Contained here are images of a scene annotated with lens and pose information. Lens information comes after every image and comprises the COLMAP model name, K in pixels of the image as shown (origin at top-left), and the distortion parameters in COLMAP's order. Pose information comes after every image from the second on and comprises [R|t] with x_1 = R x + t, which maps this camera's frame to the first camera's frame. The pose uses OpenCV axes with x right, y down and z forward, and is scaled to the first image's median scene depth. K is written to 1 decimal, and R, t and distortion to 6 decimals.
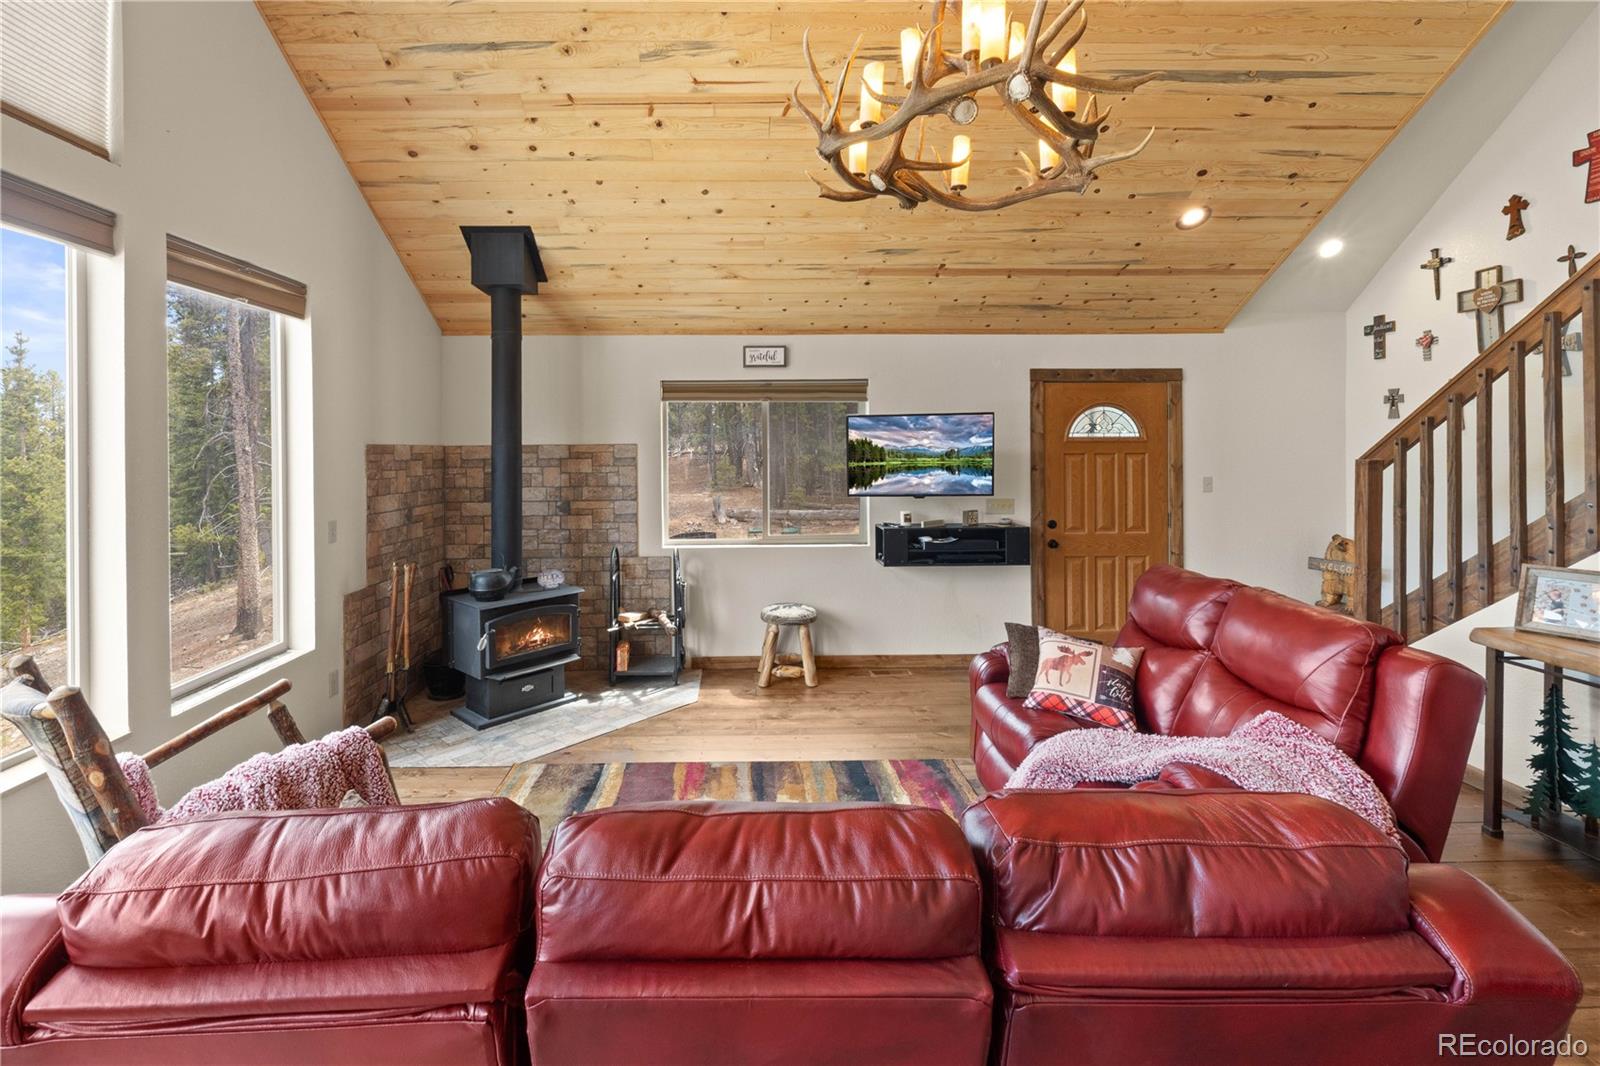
lens RADIAL K [[711.4, 0, 752.8], [0, 711.4, 451.3], [0, 0, 1]] dist [-0.002162, -0.000492]
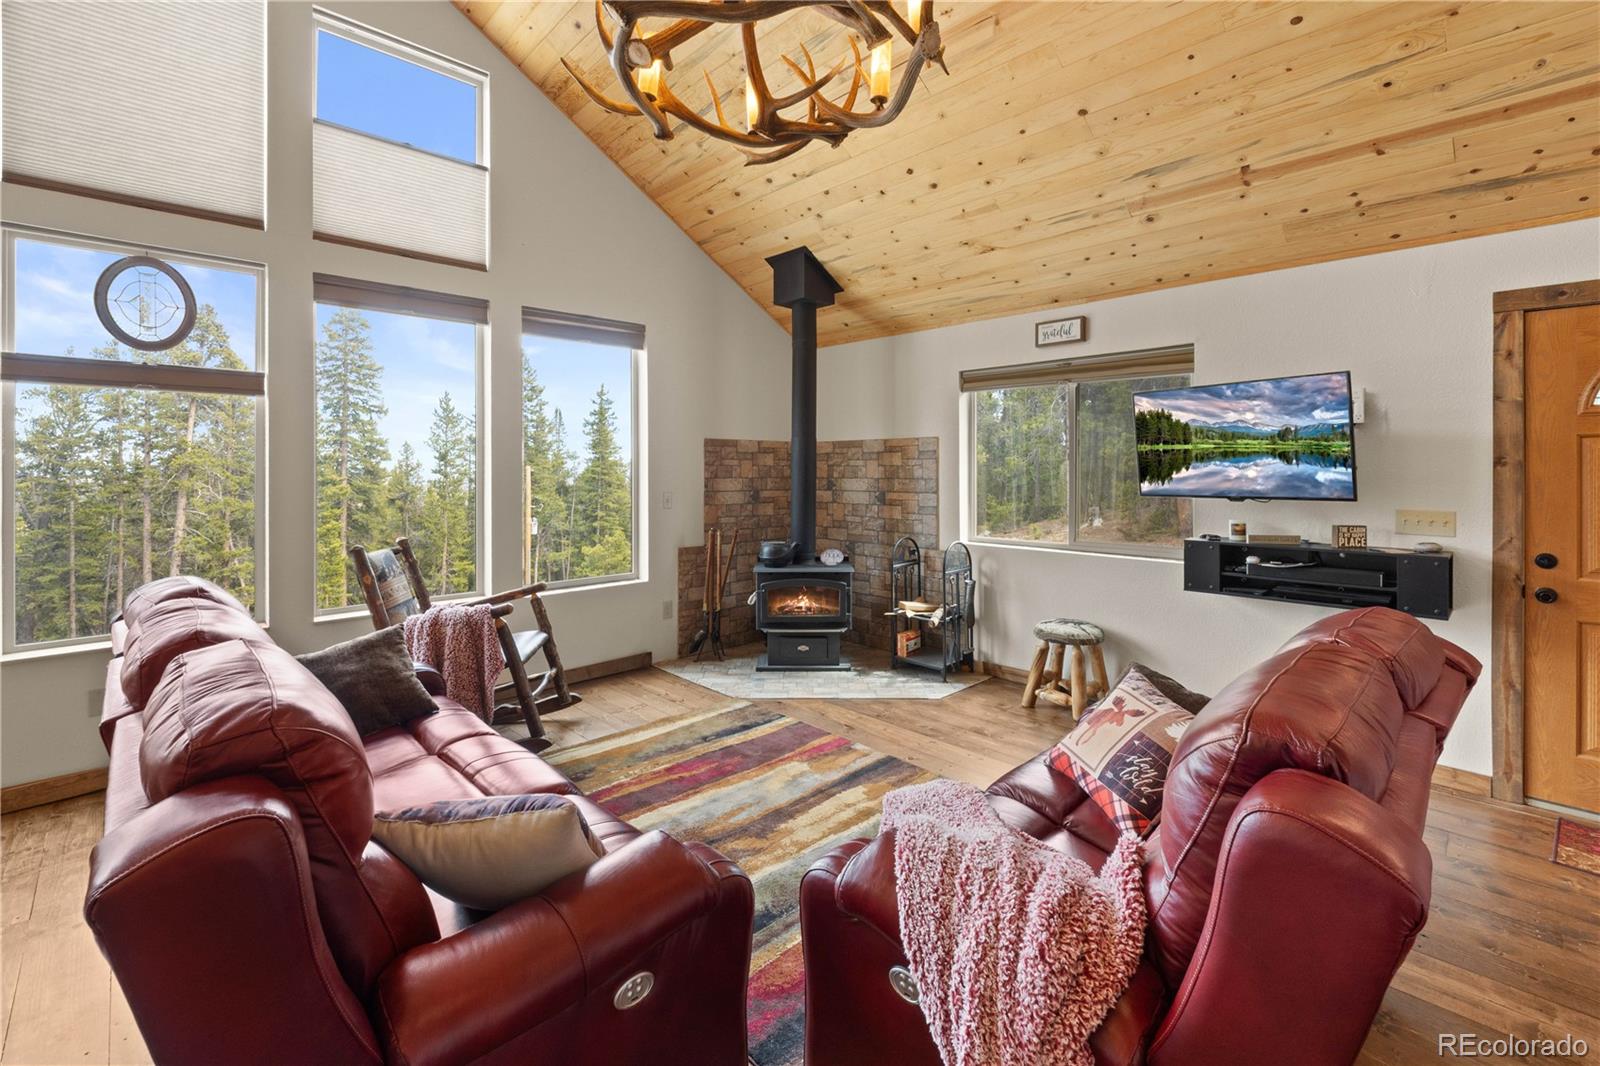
lens RADIAL K [[699.8, 0, 799.0], [0, 699.8, 472.6], [0, 0, 1]] dist [-0.002923, -0.000395]
pose [[0.681559, 0.011808, -0.731668, 0.451445], [-0.007441, 0.999930, 0.009206, 0.034197], [0.731725, -0.000831, 0.681599, 0.198745]]
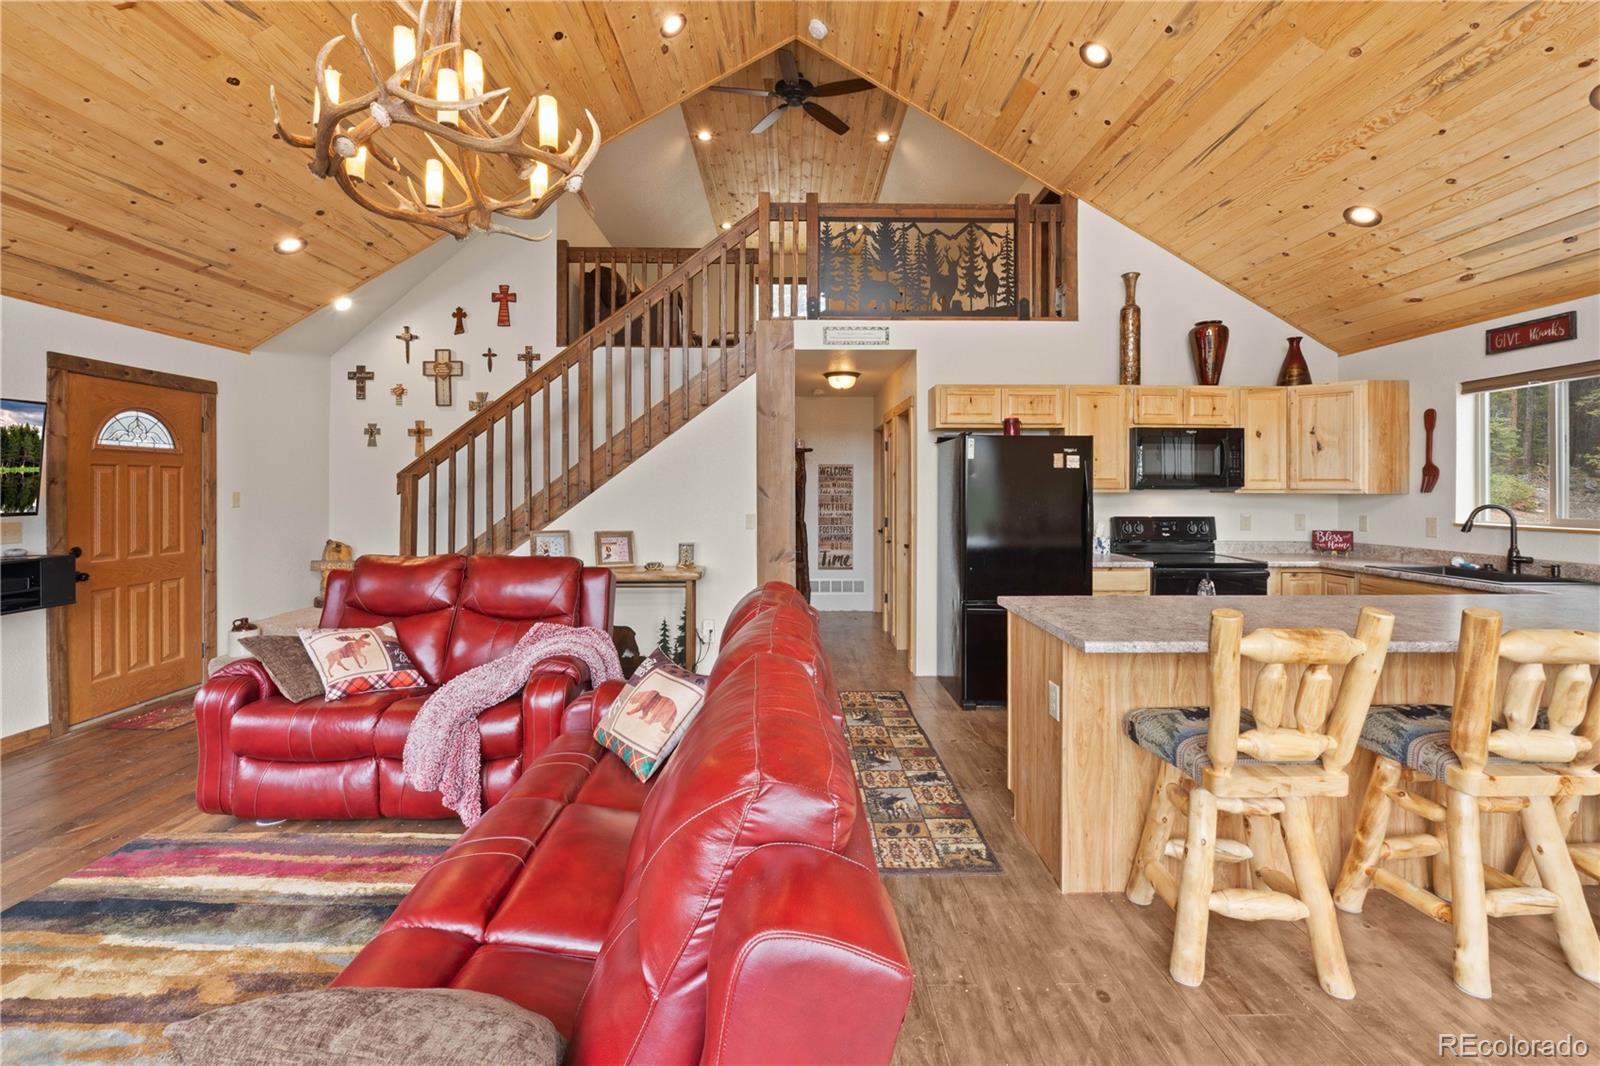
lens RADIAL K [[692.2, 0, 800.6], [0, 692.2, 487.5], [0, 0, 1]] dist [-0.001788, -0.001470]
pose [[0.004784, 0.006153, 0.999970, -0.371027], [0.001246, 0.999980, -0.006159, 0.038795], [-0.999988, 0.001276, 0.004776, 0.200978]]
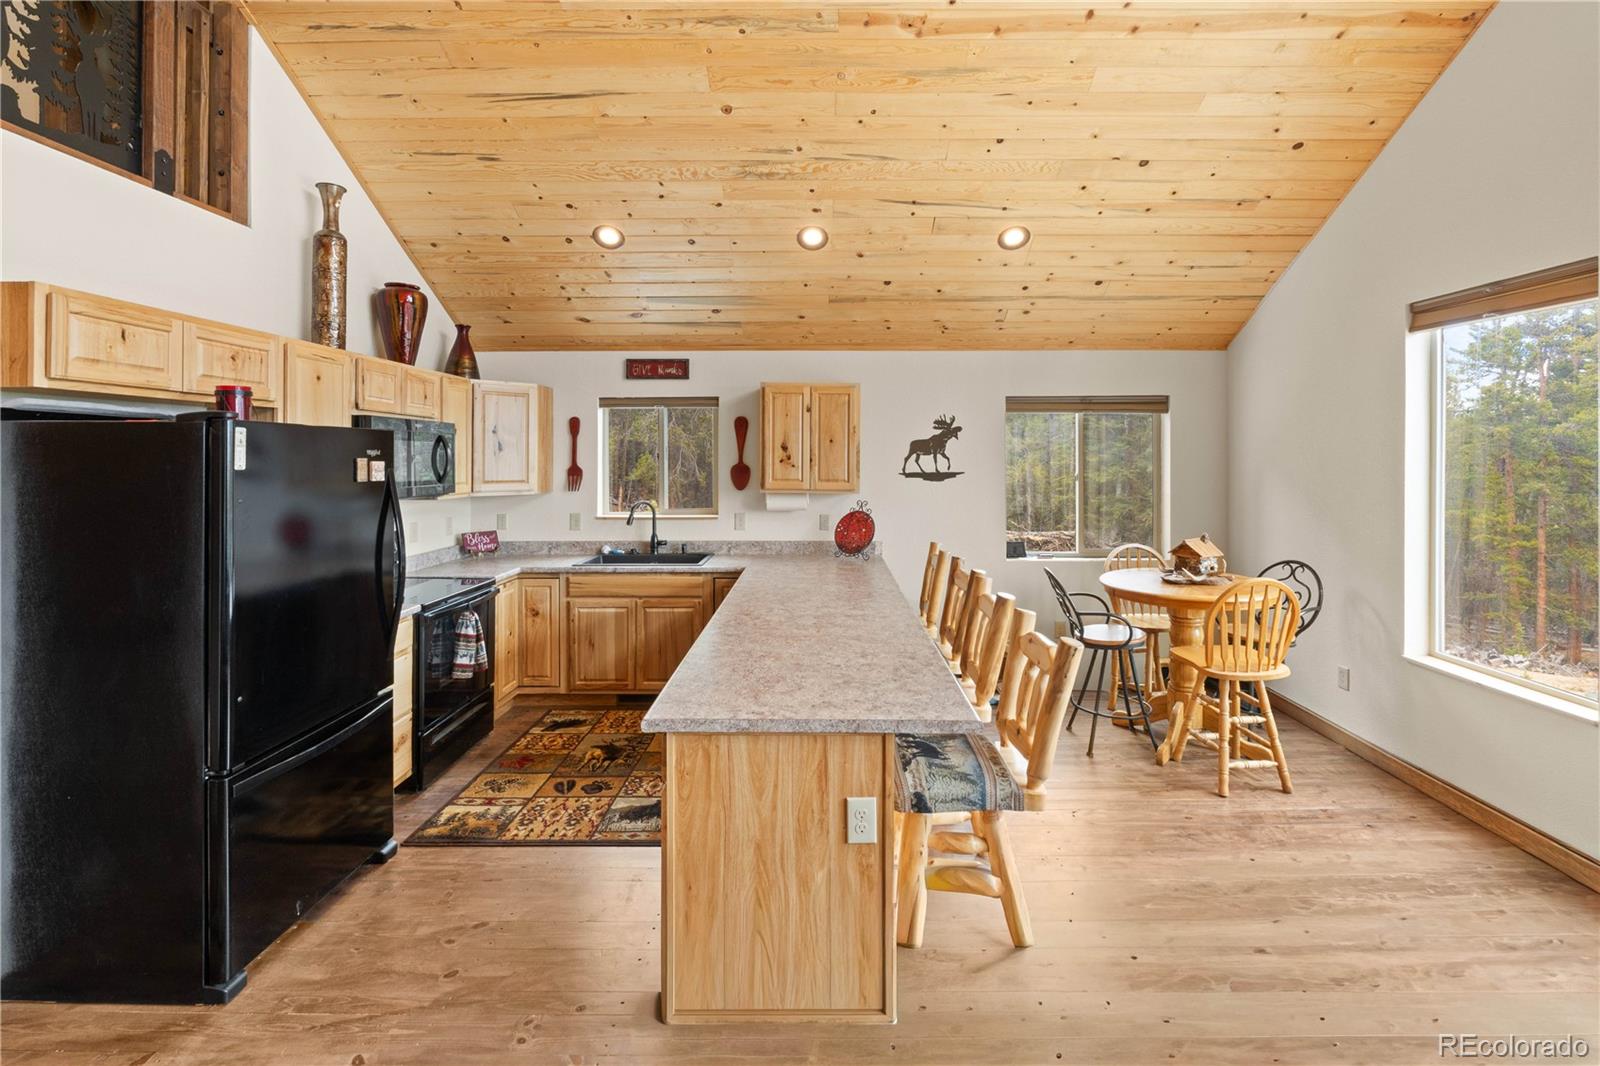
lens RADIAL K [[698.3, 0, 817.4], [0, 698.3, 460.8], [0, 0, 1]] dist [-0.006665, -0.000325]
pose [[-0.999661, 0.004331, 0.025657, 0.167274], [0.004571, 0.999947, 0.009273, -0.013026], [-0.025615, 0.009387, -0.999628, 0.411878]]
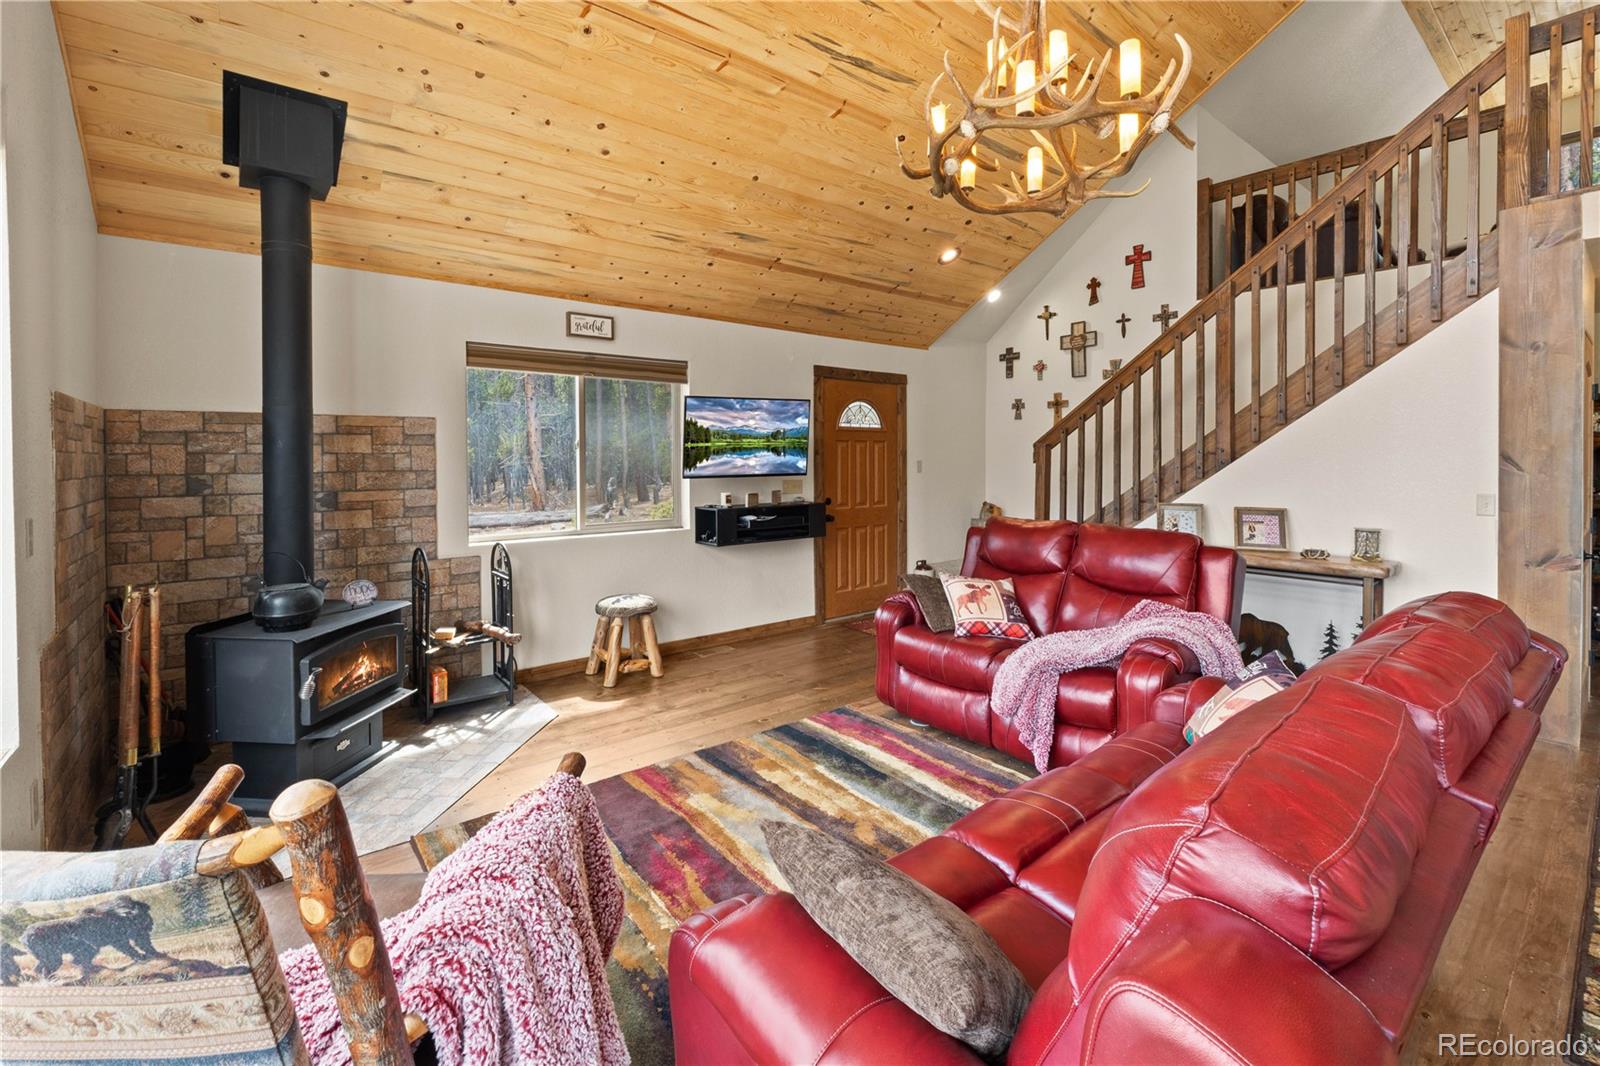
lens RADIAL K [[699.5, 0, 785.7], [0, 699.5, 466.7], [0, 0, 1]] dist [-0.005555, -0.000430]
pose [[0.793447, -0.004098, 0.608626, -0.348991], [-0.001782, 0.999957, 0.009056, 0.038927], [-0.608637, -0.008270, 0.793406, 0.150226]]
